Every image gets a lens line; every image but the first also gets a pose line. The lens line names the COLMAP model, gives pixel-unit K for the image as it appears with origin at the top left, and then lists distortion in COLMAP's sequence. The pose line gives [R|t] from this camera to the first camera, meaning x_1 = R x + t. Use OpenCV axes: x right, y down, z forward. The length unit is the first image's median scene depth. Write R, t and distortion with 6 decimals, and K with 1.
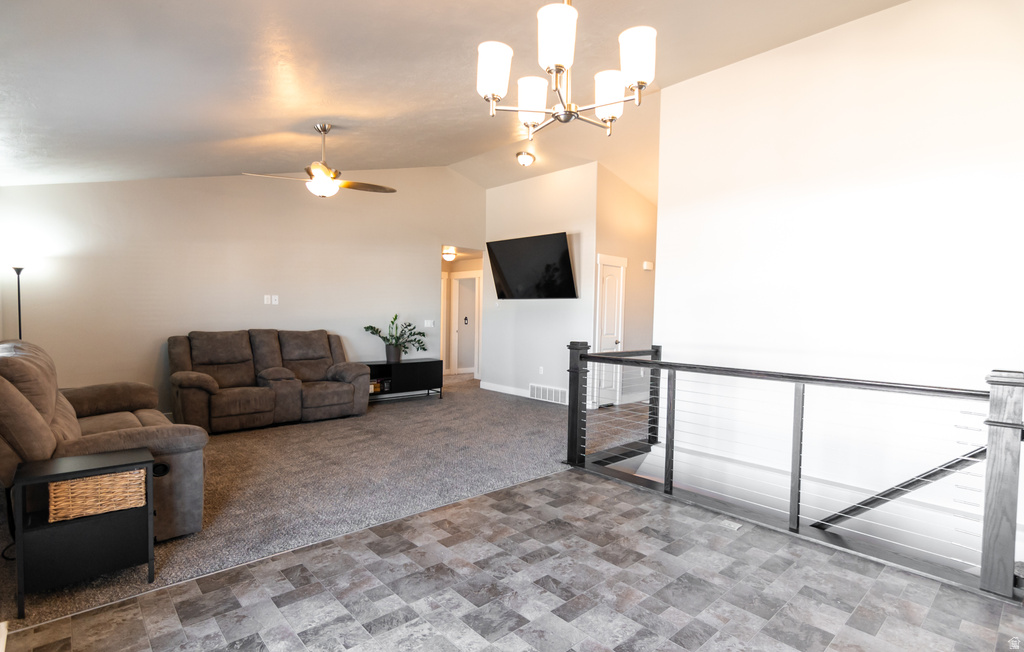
lens RADIAL K [[503.2, 0, 509.9], [0, 503.2, 333.4], [0, 0, 1]] dist [0.013488, -0.001820]
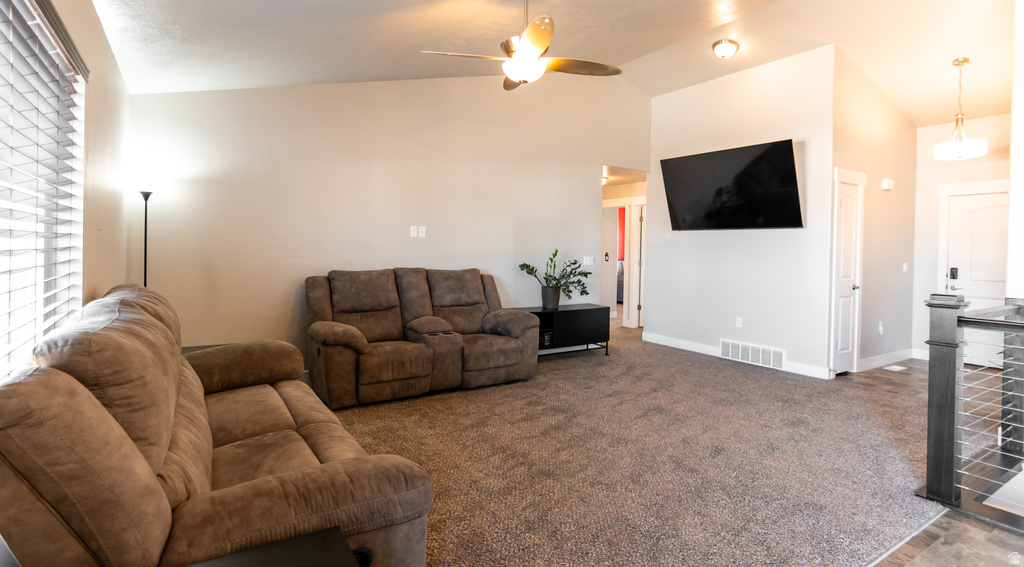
lens RADIAL K [[499.9, 0, 511.9], [0, 499.9, 250.2], [0, 0, 1]] dist [0.002840, -0.003039]
pose [[0.988171, 0.000782, -0.153353, -0.211876], [-0.006316, 0.999346, -0.035606, -0.009278], [0.153225, 0.036154, 0.987530, 0.241840]]
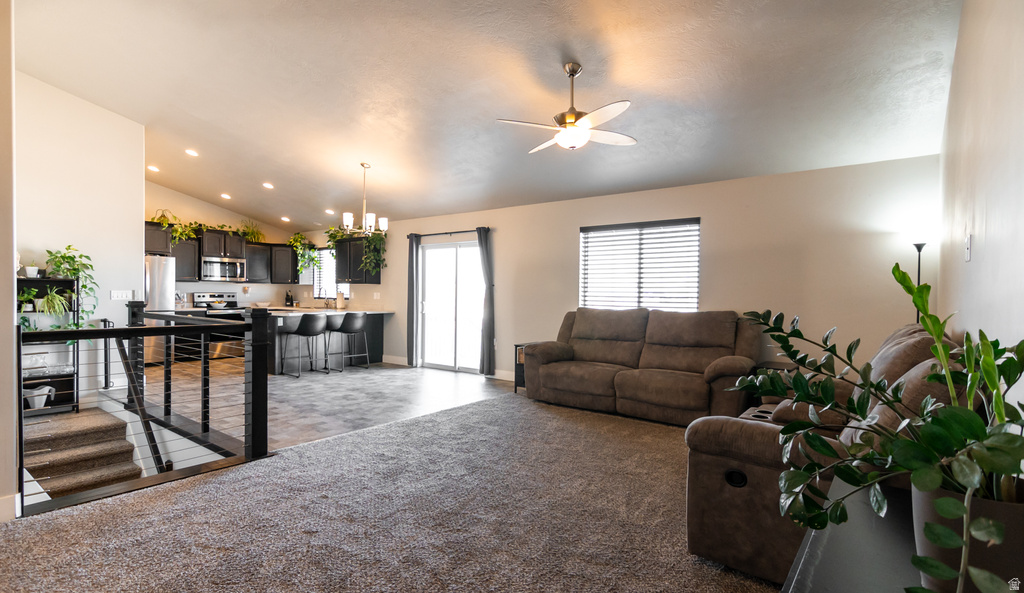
lens RADIAL K [[497.1, 0, 511.1], [0, 497.1, 297.0], [0, 0, 1]] dist [0.001792, 0.000109]
pose [[-0.983538, -0.028808, -0.178393, -0.093539], [-0.035763, 0.998715, 0.035897, -0.034696], [0.177129, 0.041686, -0.983304, 1.385254]]
